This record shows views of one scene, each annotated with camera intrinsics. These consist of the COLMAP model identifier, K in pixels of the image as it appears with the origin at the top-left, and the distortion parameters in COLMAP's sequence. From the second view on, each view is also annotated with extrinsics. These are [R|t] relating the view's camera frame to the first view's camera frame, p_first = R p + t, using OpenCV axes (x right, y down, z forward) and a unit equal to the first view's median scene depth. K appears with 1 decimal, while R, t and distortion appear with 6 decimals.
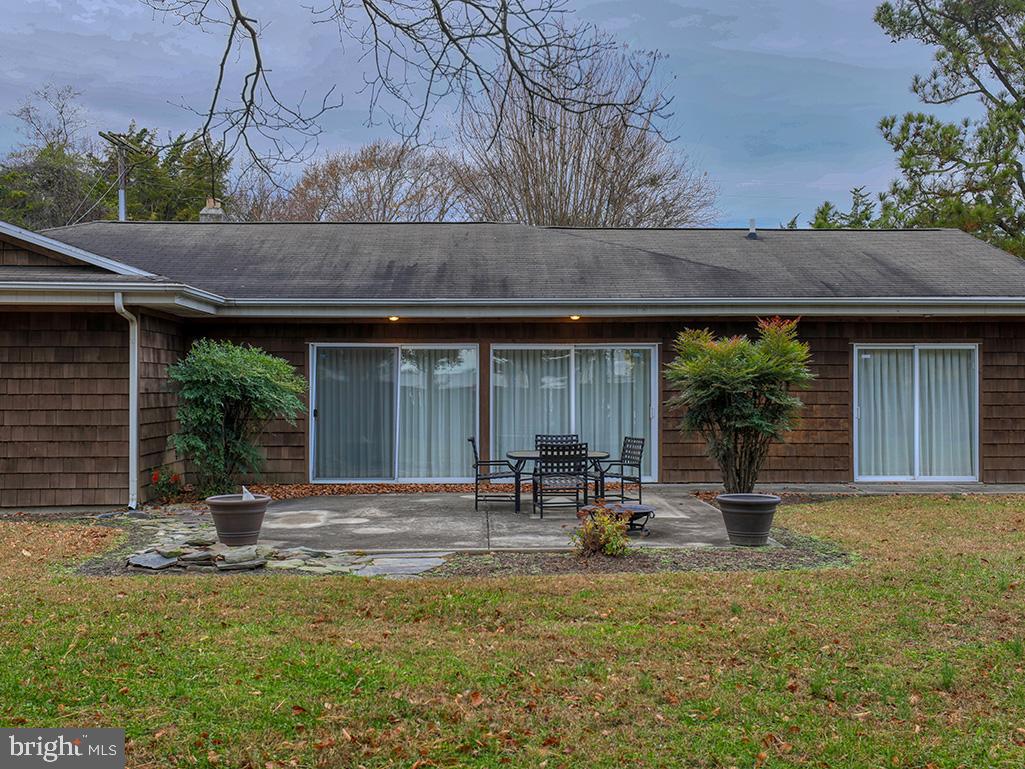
lens RADIAL K [[1161.7, 0, 513.1], [0, 1161.7, 386.7], [0, 0, 1]] dist [0.046390, 0.000000]
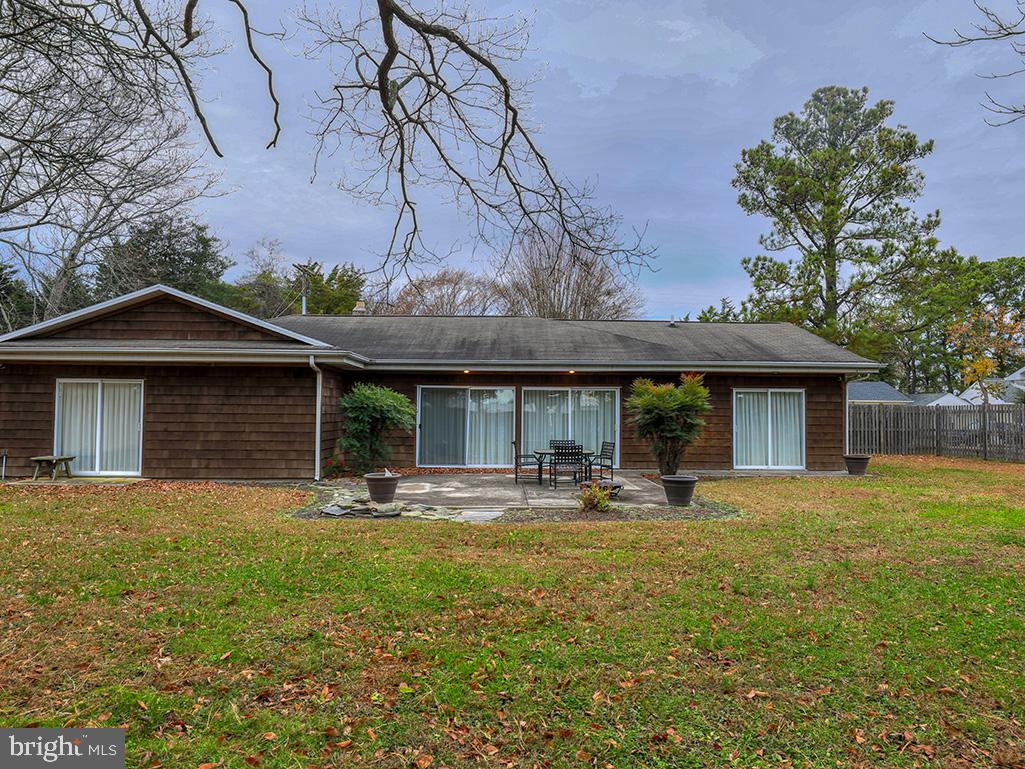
lens RADIAL K [[680.7, 0, 511.8], [0, 680.7, 388.5], [0, 0, 1]] dist [-0.026811, 0.005592]
pose [[0.999863, 0.007964, -0.014501, -0.022214], [-0.008452, 0.999389, -0.033922, -0.000029], [0.014222, 0.034040, 0.999319, -0.004623]]
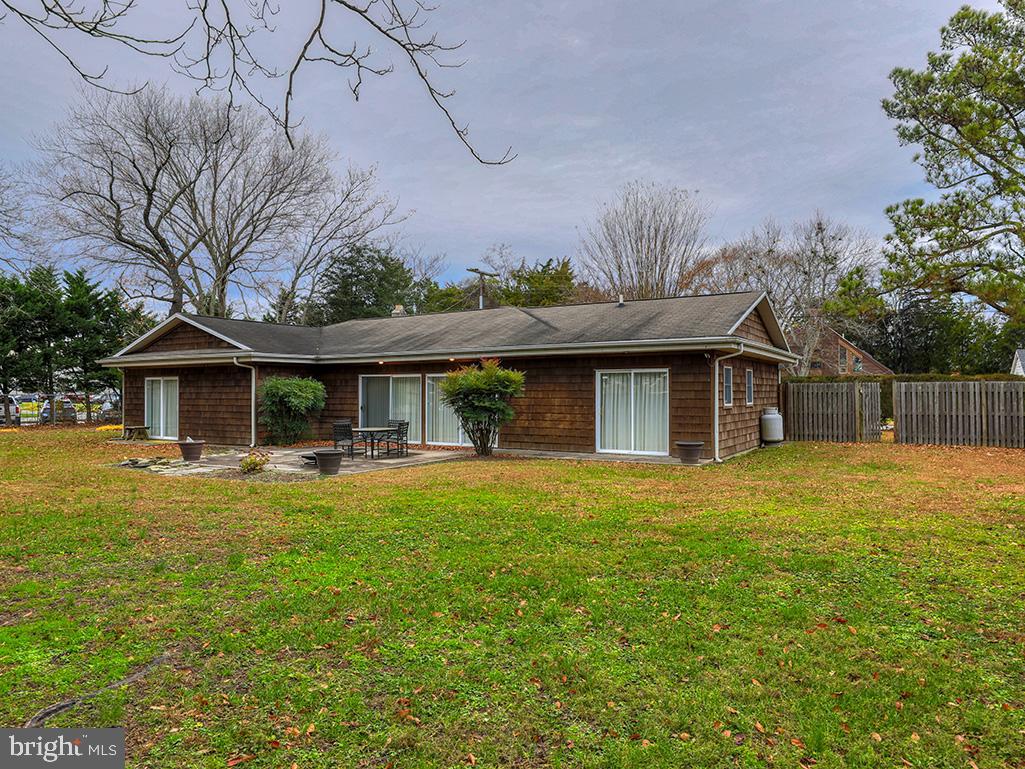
lens RADIAL K [[680.7, 0, 507.9], [0, 680.7, 384.1], [0, 0, 1]] dist [-0.026811, 0.005592]
pose [[0.831724, -0.009279, -0.555111, 0.812900], [0.001564, 0.999896, -0.014371, -0.002920], [0.555187, 0.011084, 0.831652, 0.128471]]
